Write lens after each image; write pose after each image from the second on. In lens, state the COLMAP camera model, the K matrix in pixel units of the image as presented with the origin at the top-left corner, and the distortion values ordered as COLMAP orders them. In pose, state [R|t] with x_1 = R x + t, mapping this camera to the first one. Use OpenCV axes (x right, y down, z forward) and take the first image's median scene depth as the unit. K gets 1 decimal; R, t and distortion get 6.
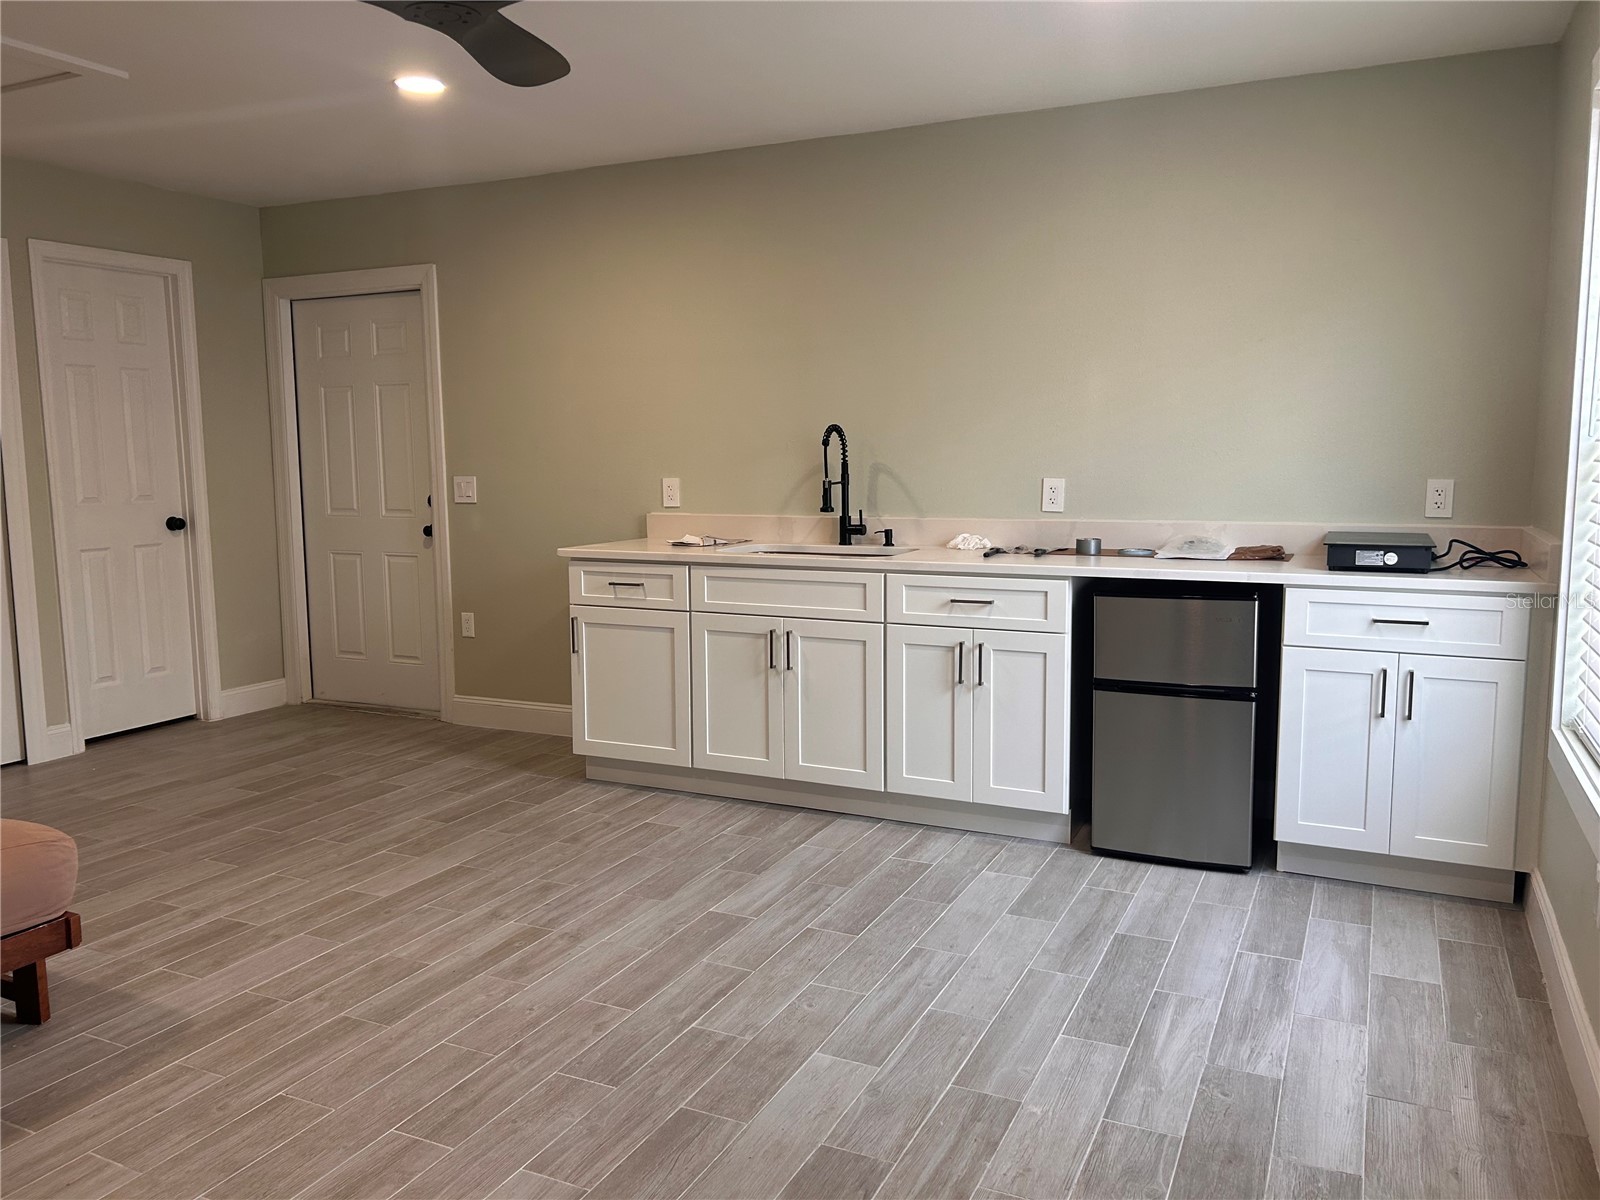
lens RADIAL K [[1234.4, 0, 800.0], [0, 1234.4, 600.0], [0, 0, 1]] dist [0.008862, 0.000810]
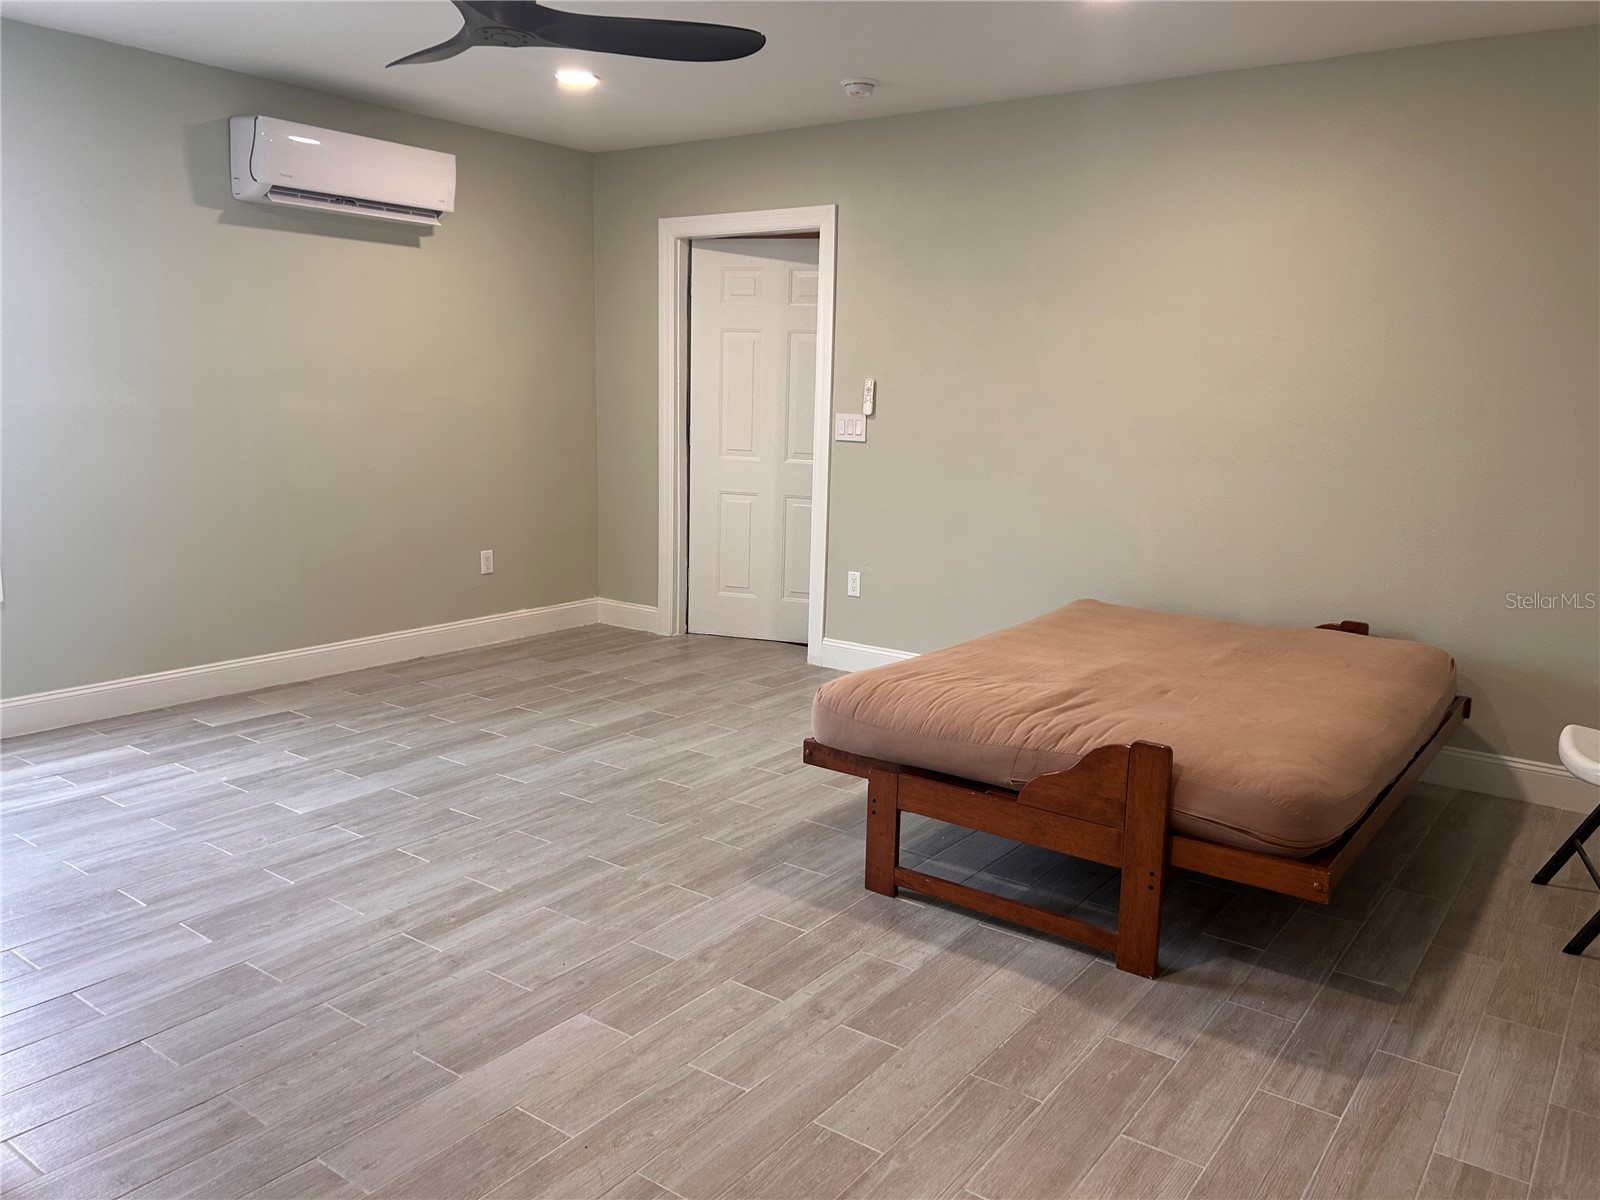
lens RADIAL K [[1197.5, 0, 800.0], [0, 1197.5, 600.0], [0, 0, 1]] dist [0.061221, -0.075024]
pose [[-0.983382, -0.047397, 0.175251, -0.614628], [0.006898, 0.954867, 0.296954, -0.215490], [-0.181416, 0.293228, -0.938672, 1.677197]]
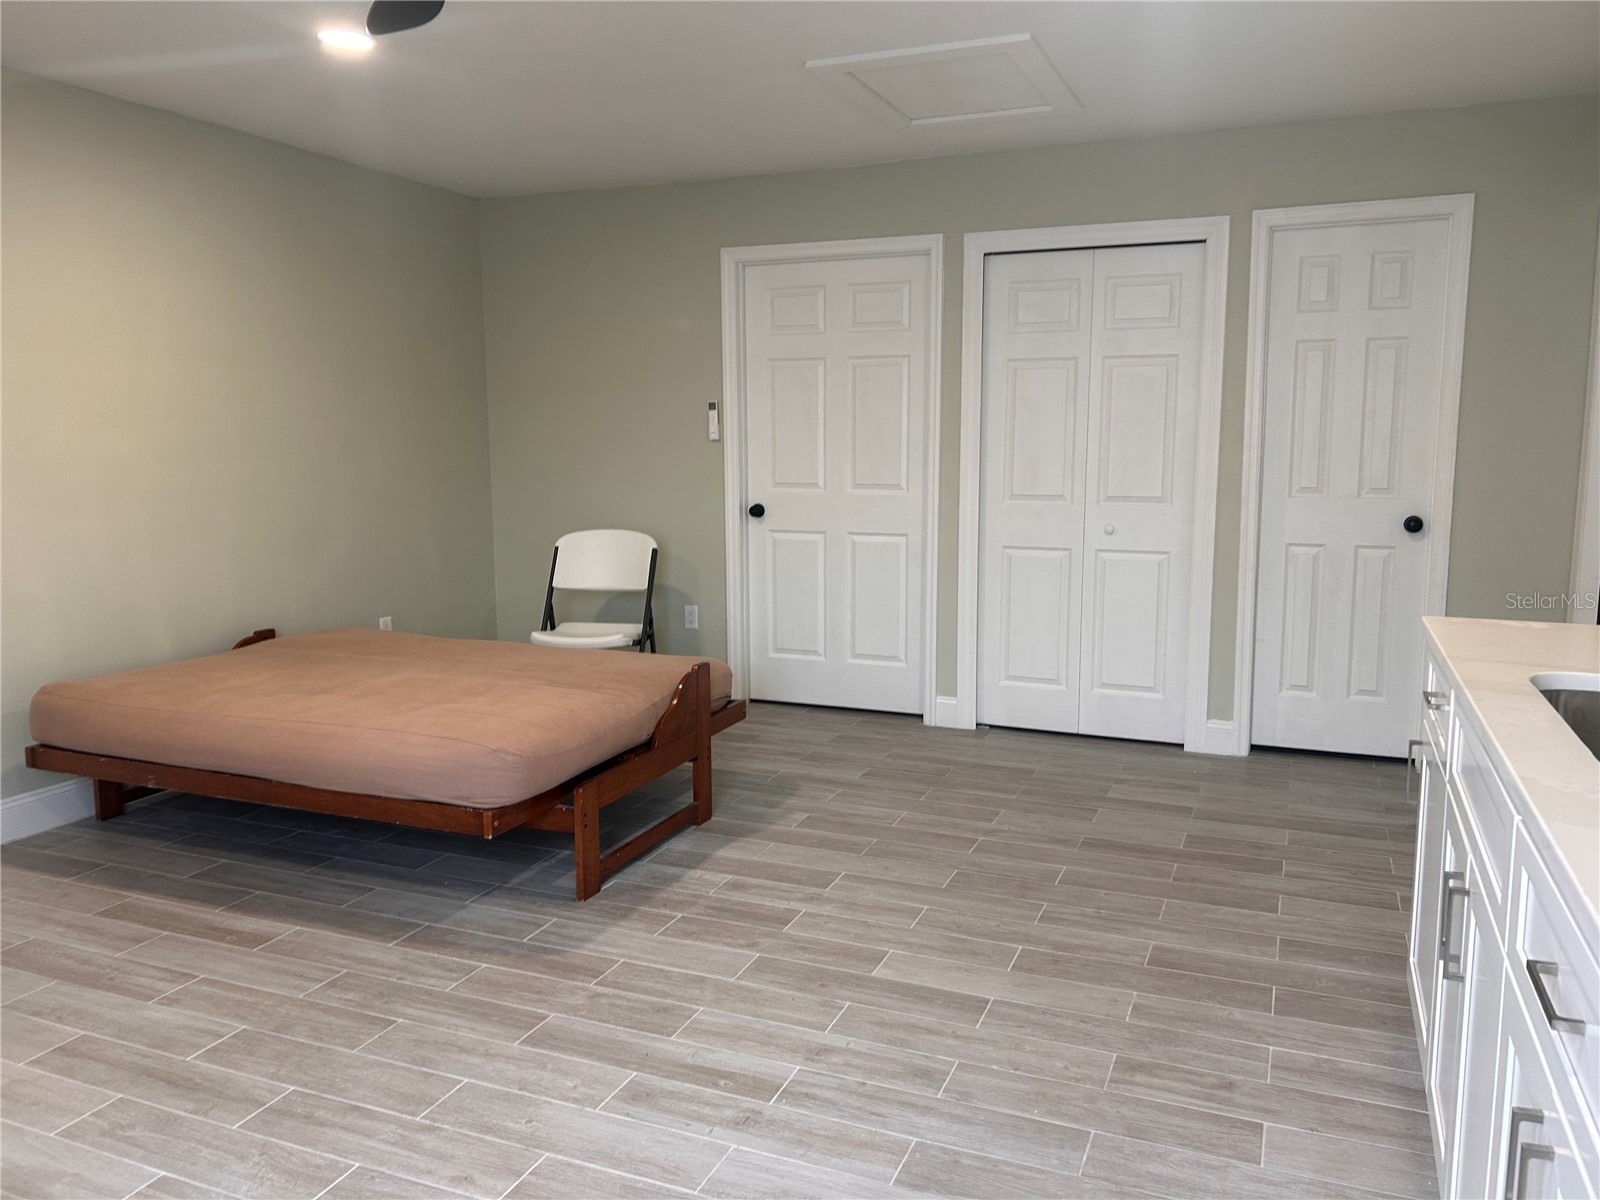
lens RADIAL K [[1197.5, 0, 800.0], [0, 1197.5, 600.0], [0, 0, 1]] dist [0.061221, -0.075024]
pose [[0.049160, 0.147243, -0.987878, 0.465202], [-0.120725, 0.982698, 0.140463, -0.129169], [0.991468, 0.112356, 0.066085, 0.927298]]
